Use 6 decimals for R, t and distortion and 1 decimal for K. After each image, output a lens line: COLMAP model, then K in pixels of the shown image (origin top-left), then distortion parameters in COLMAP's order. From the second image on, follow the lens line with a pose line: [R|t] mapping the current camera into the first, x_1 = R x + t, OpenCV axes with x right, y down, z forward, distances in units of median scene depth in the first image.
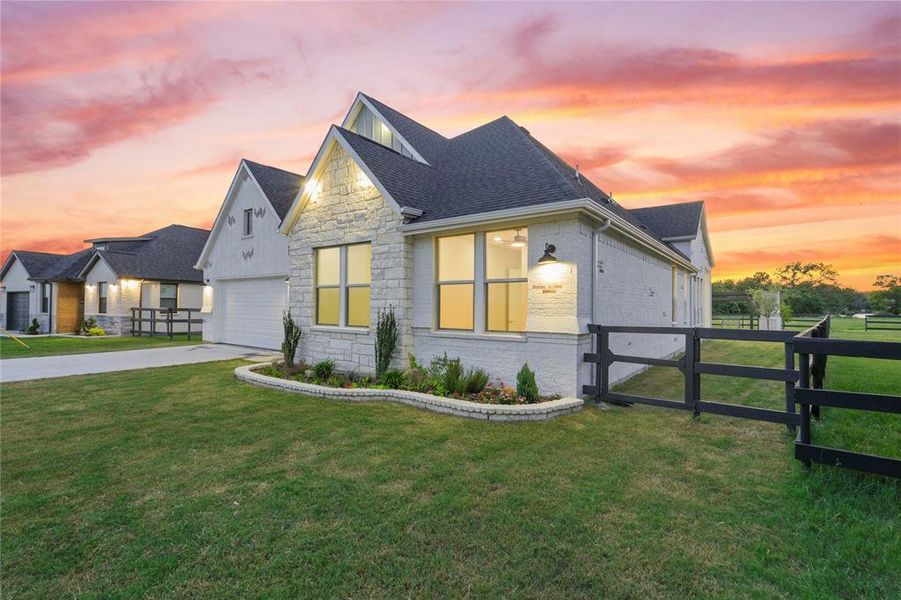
lens RADIAL K [[423.4, 0, 449.2], [0, 423.4, 301.1], [0, 0, 1]] dist [-0.002373, 0.001839]
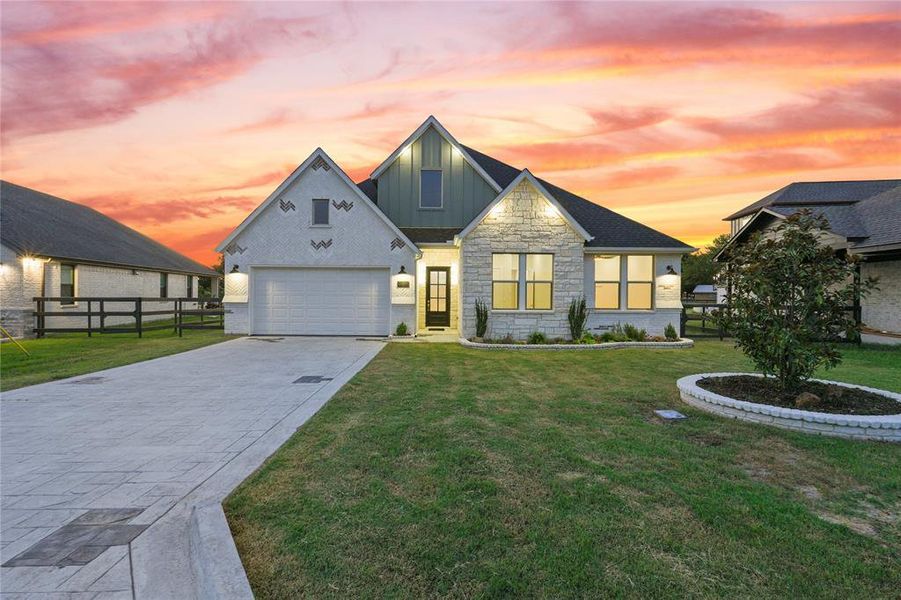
lens RADIAL K [[423.4, 0, 446.9], [0, 423.4, 293.4], [0, 0, 1]] dist [-0.002373, 0.001839]
pose [[0.794377, -0.005794, 0.607397, -1.243930], [-0.007502, 0.999785, 0.019347, -0.020035], [-0.607378, -0.019925, 0.794163, 0.012629]]
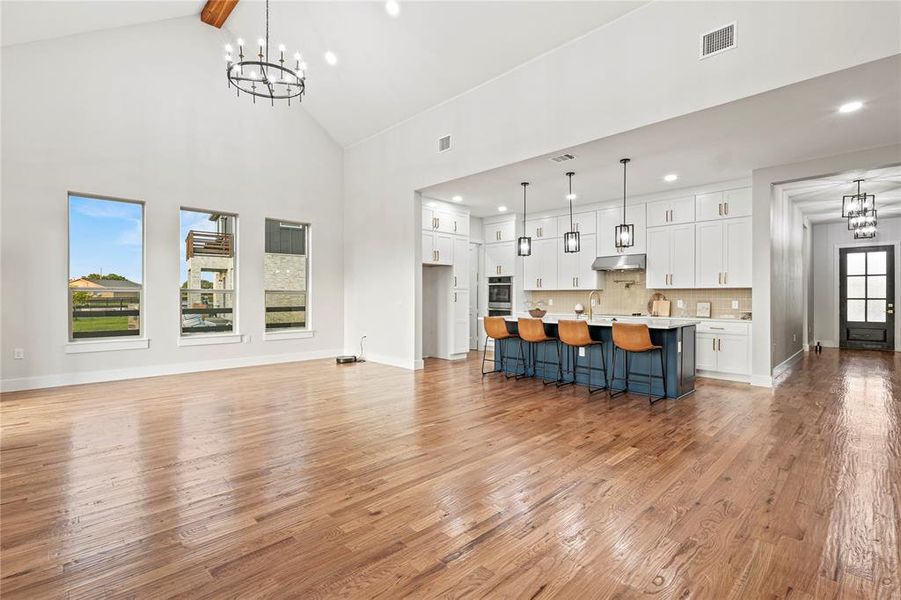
lens RADIAL K [[423.4, 0, 449.3], [0, 423.4, 301.9], [0, 0, 1]] dist [-0.002373, 0.001839]
pose [[0.989673, -0.006844, -0.143179, -1.032534], [0.008253, 0.999923, 0.009248, 0.023365], [0.143105, -0.010334, 0.989654, 0.307239]]
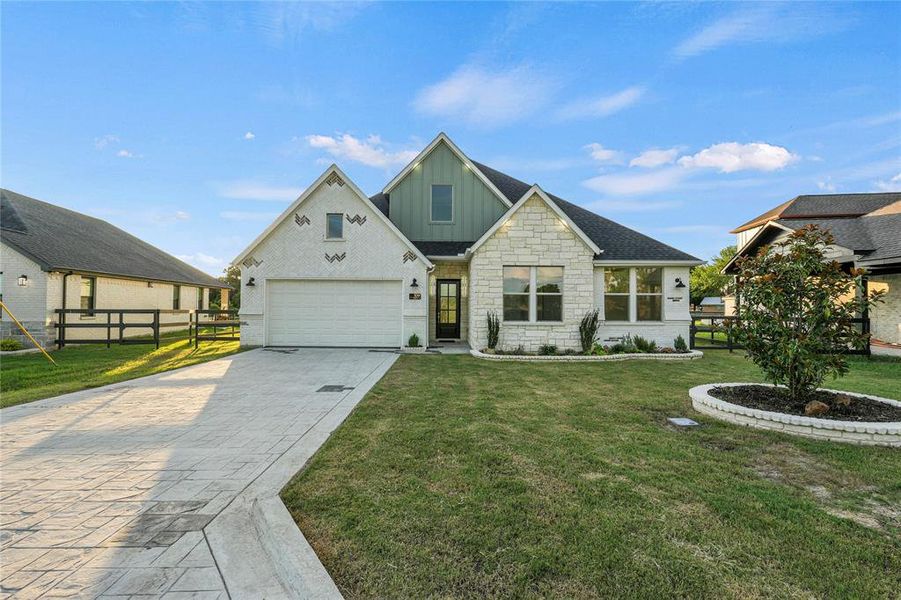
lens RADIAL K [[423.4, 0, 448.1], [0, 423.4, 293.9], [0, 0, 1]] dist [-0.002373, 0.001839]
pose [[0.800969, 0.010678, 0.598611, -1.273793], [-0.007446, 0.999941, -0.007874, -0.020407], [-0.598660, 0.001849, 0.801001, 0.003884]]
